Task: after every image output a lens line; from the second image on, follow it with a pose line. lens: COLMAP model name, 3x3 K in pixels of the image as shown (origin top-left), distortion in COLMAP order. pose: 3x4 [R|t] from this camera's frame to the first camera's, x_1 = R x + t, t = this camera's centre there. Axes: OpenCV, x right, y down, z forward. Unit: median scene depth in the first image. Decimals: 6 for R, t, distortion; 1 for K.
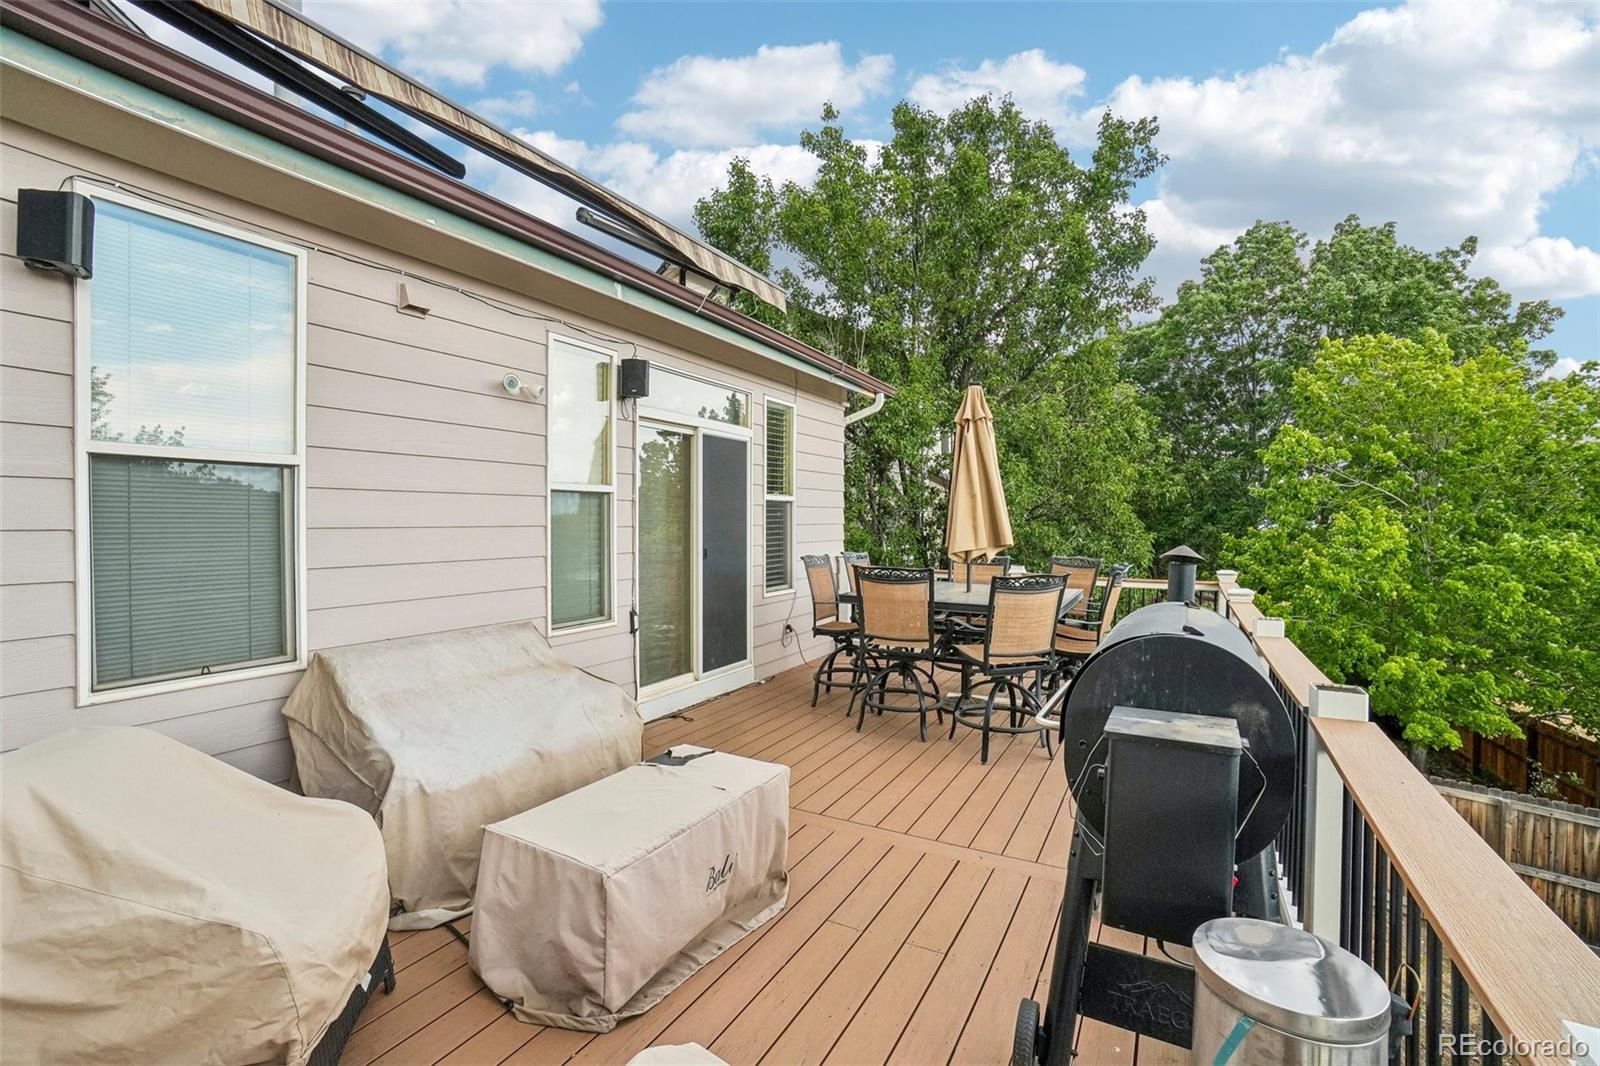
lens RADIAL K [[710.9, 0, 789.8], [0, 710.9, 526.9], [0, 0, 1]] dist [-0.065494, 0.026190]
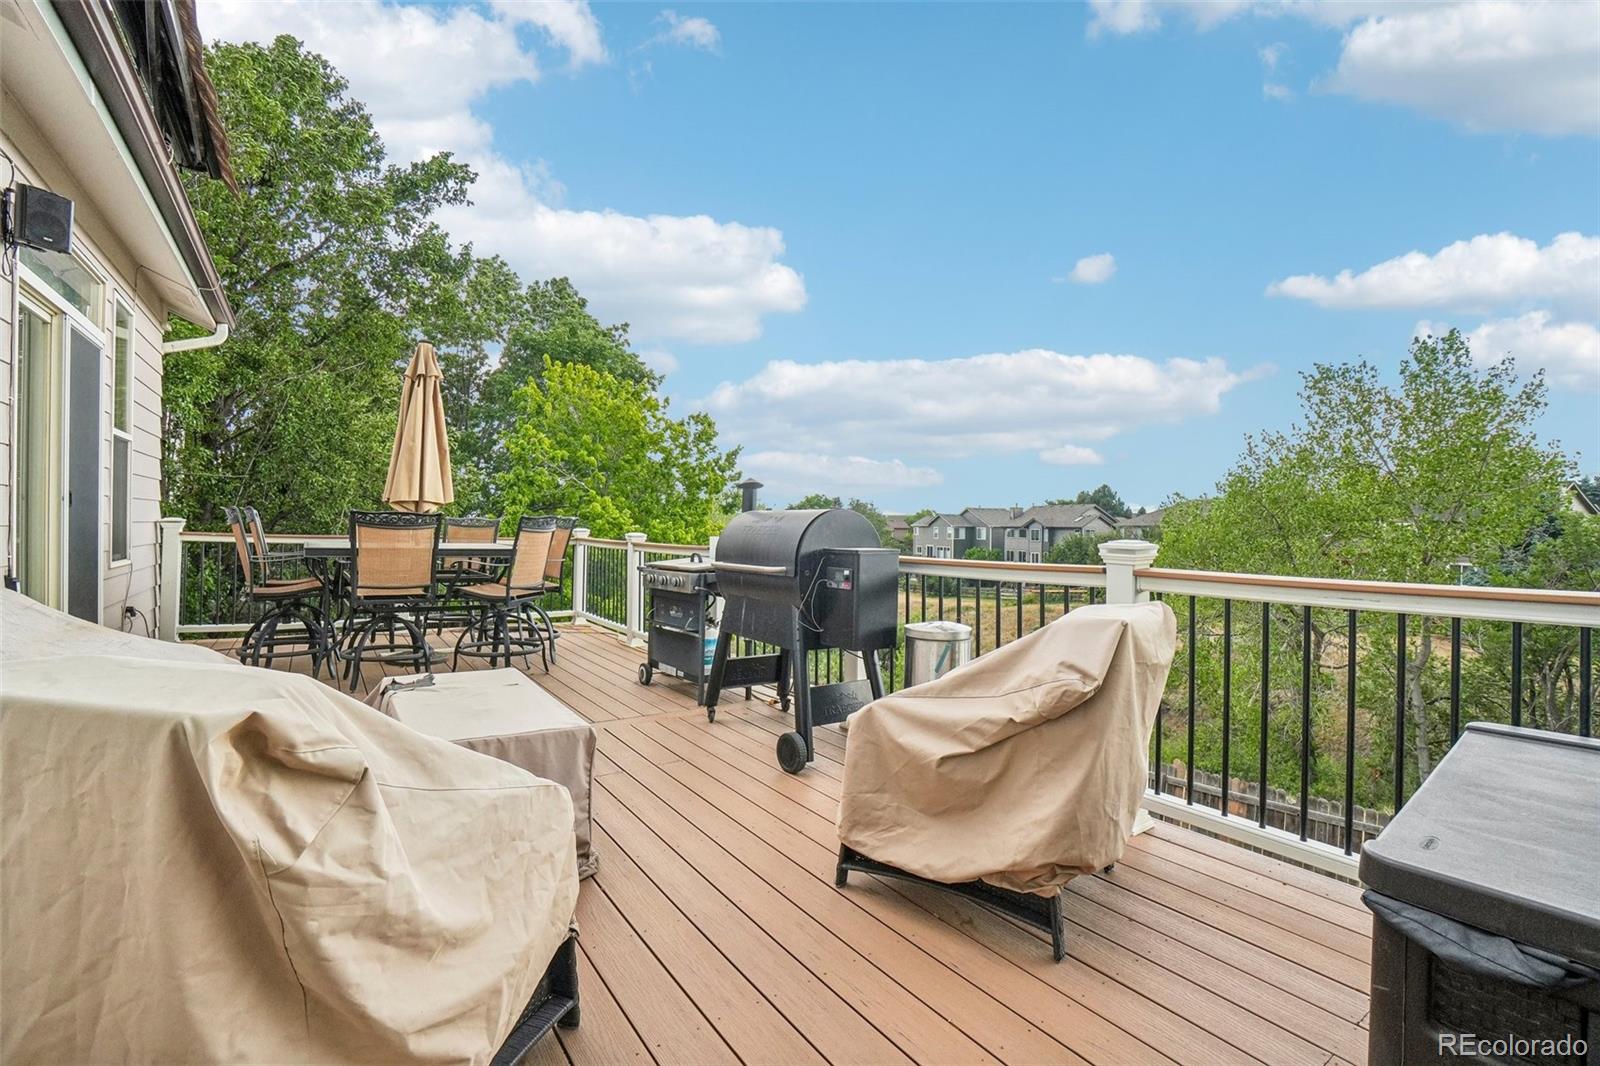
lens RADIAL K [[710.9, 0, 789.8], [0, 710.9, 526.9], [0, 0, 1]] dist [-0.065494, 0.026190]
pose [[0.401711, 0.012978, 0.915674, -0.489217], [-0.004755, 0.999916, -0.012085, 0.078087], [-0.915754, 0.000500, 0.401739, 0.107687]]
